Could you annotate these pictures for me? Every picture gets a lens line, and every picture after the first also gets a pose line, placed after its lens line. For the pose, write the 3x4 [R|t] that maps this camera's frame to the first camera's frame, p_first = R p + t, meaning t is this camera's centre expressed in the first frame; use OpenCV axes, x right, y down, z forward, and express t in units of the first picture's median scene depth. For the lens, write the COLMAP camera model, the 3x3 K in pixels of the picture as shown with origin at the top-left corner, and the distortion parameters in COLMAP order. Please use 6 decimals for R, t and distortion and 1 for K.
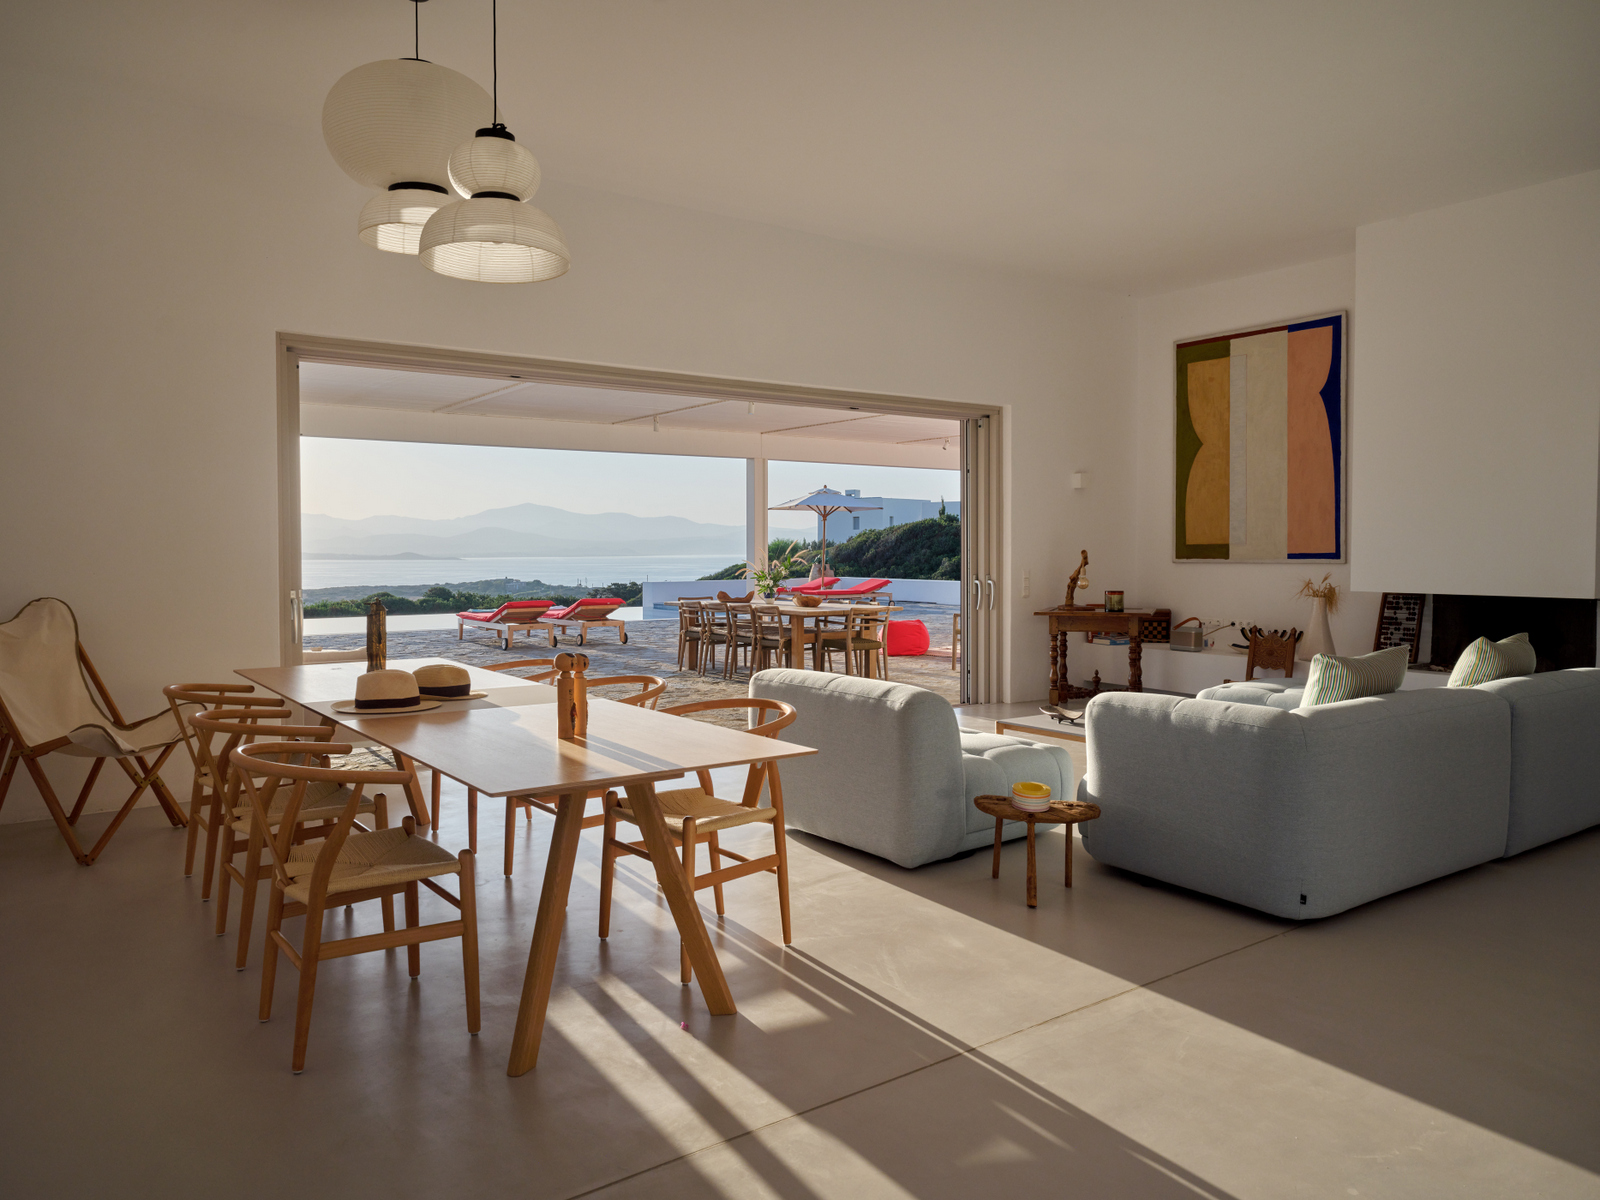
lens RADIAL K [[1121.4, 0, 758.2], [0, 1121.4, 577.1], [0, 0, 1]] dist [-0.002718, -0.001753]
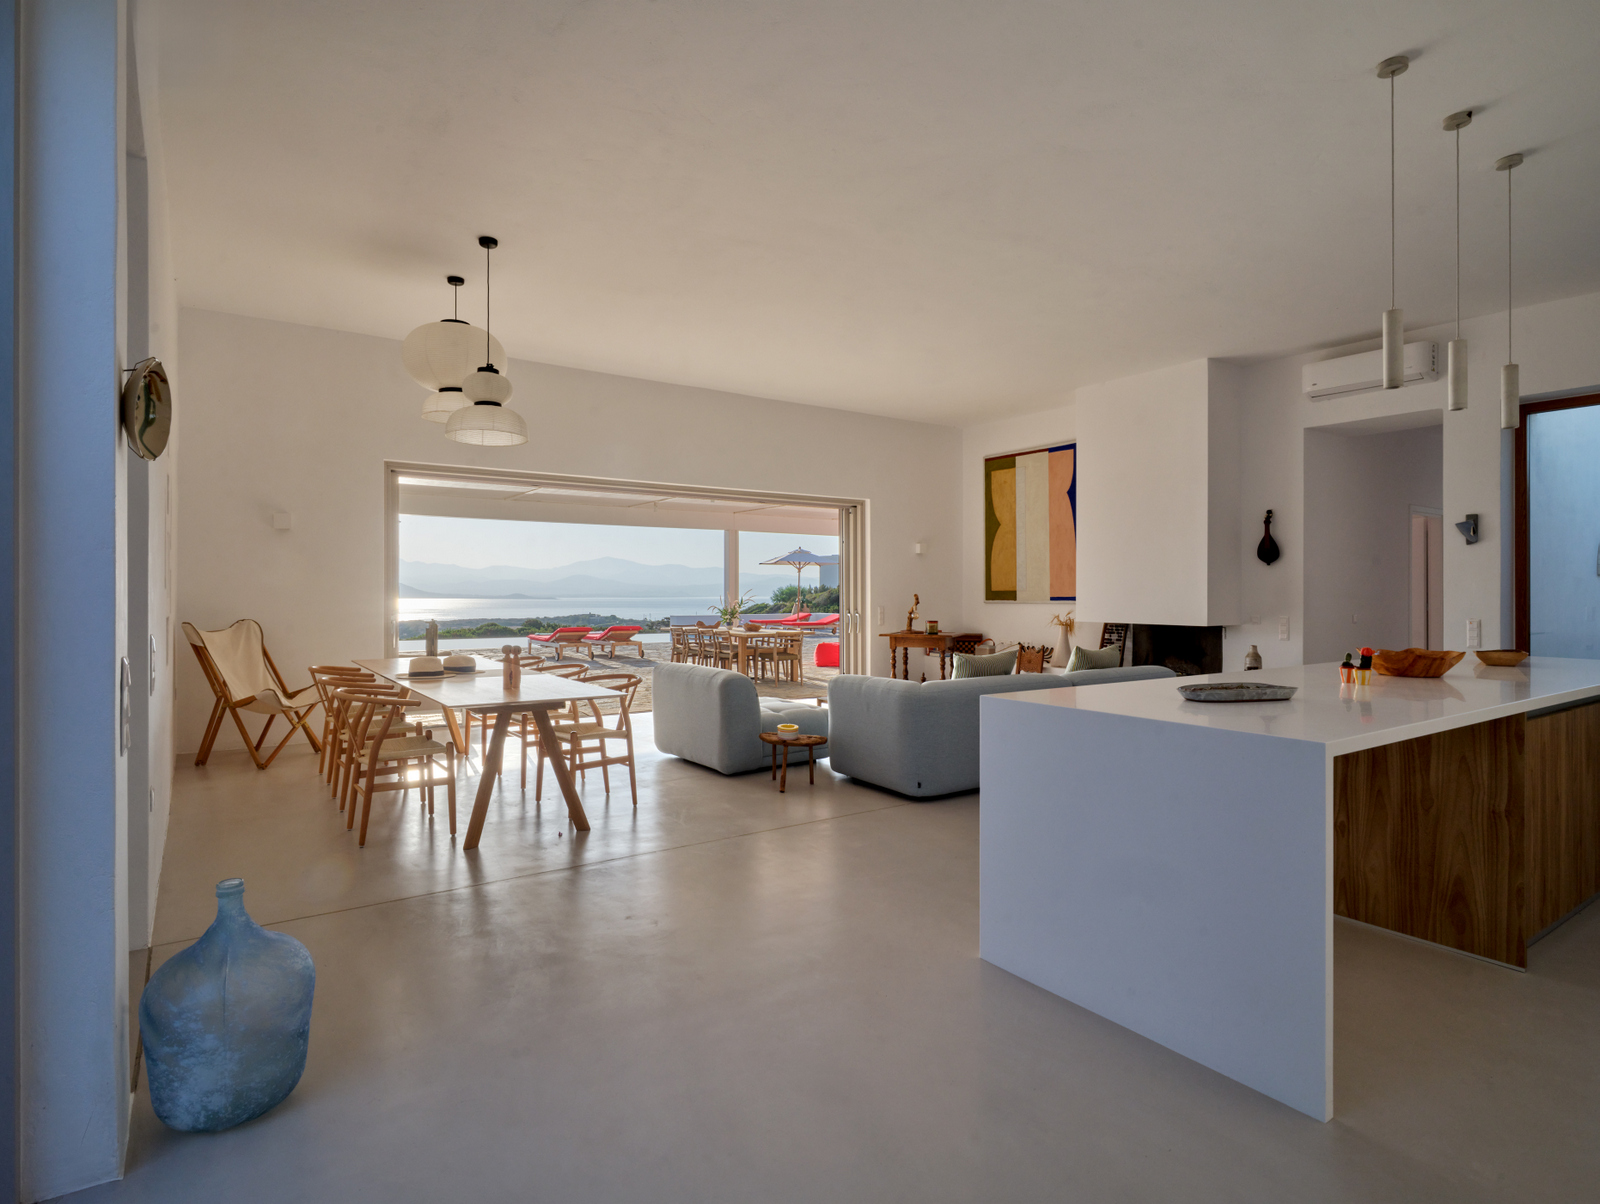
lens RADIAL K [[864.3, 0, 766.3], [0, 864.3, 588.5], [0, 0, 1]] dist [0.009852, 0.001290]
pose [[0.999726, 0.005517, -0.022759, 0.116377], [-0.006185, 0.999549, -0.029398, 0.004265], [0.022586, 0.029530, 0.999309, -0.186555]]
